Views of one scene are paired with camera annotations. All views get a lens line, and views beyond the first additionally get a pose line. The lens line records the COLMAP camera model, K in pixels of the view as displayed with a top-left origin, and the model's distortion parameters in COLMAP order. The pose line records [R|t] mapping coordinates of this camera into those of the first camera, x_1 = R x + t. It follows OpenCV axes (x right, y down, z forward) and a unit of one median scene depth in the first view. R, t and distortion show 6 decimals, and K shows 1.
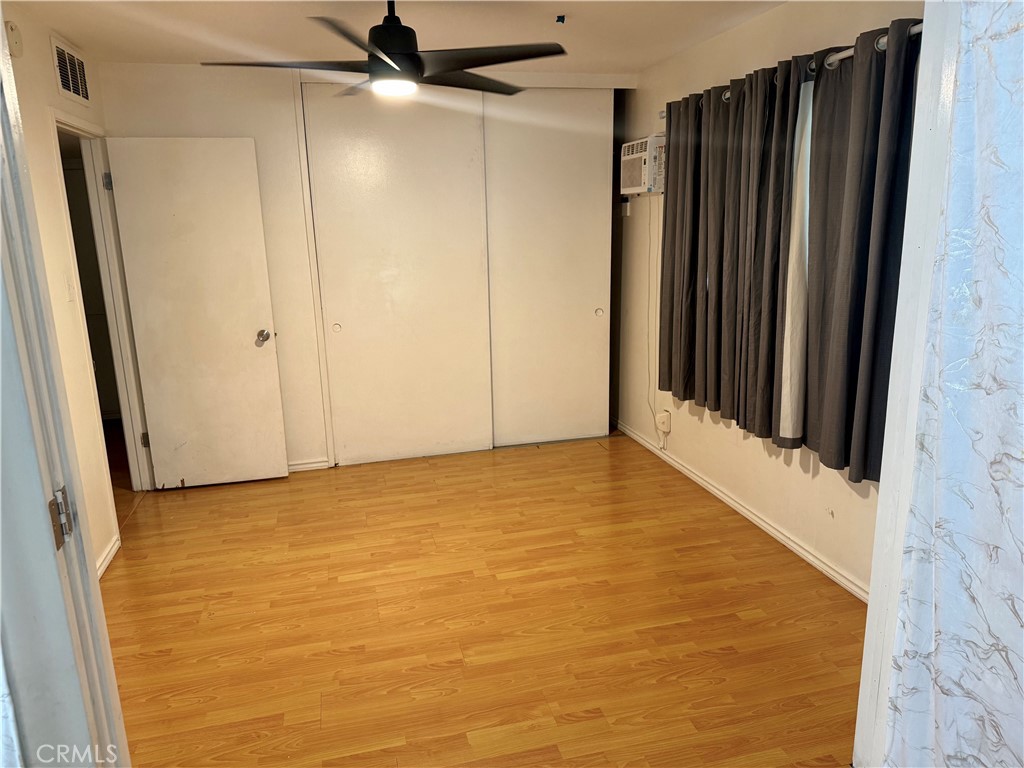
lens RADIAL K [[720.9, 0, 510.0], [0, 720.9, 382.3], [0, 0, 1]] dist [0.068822, -0.093480]
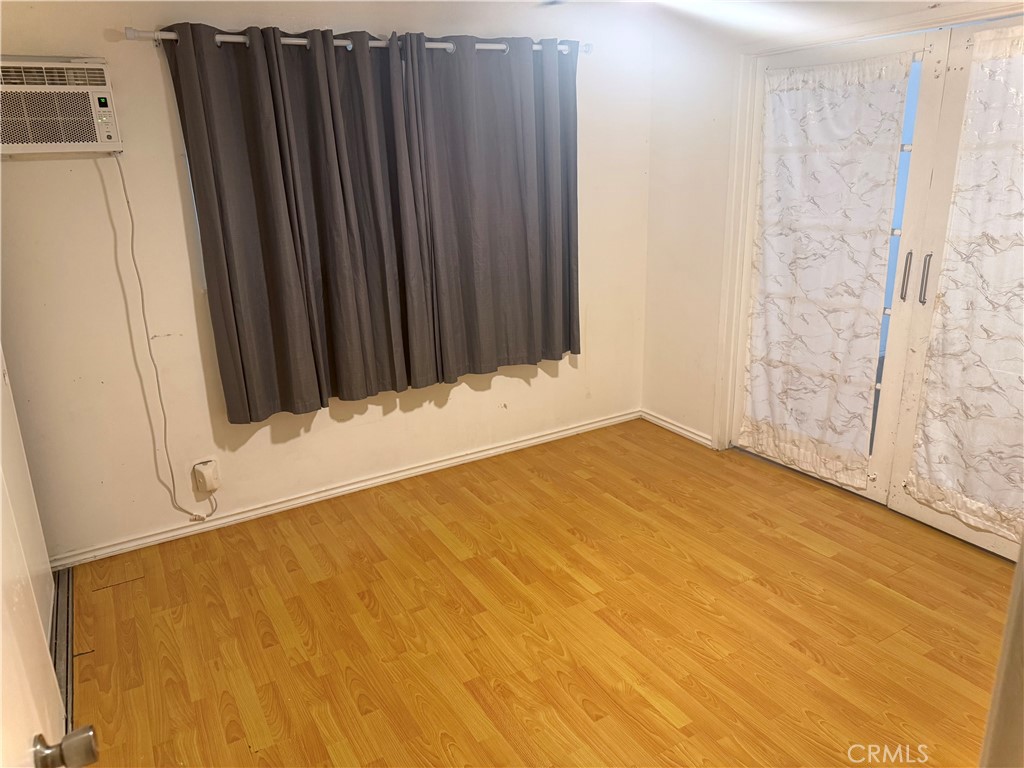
lens RADIAL K [[720.9, 0, 510.0], [0, 720.9, 382.3], [0, 0, 1]] dist [0.068822, -0.093480]
pose [[-0.275836, -0.257706, 0.926014, -0.725701], [0.254489, 0.909430, 0.328896, -0.273467], [-0.926904, 0.326381, -0.185270, 1.164111]]
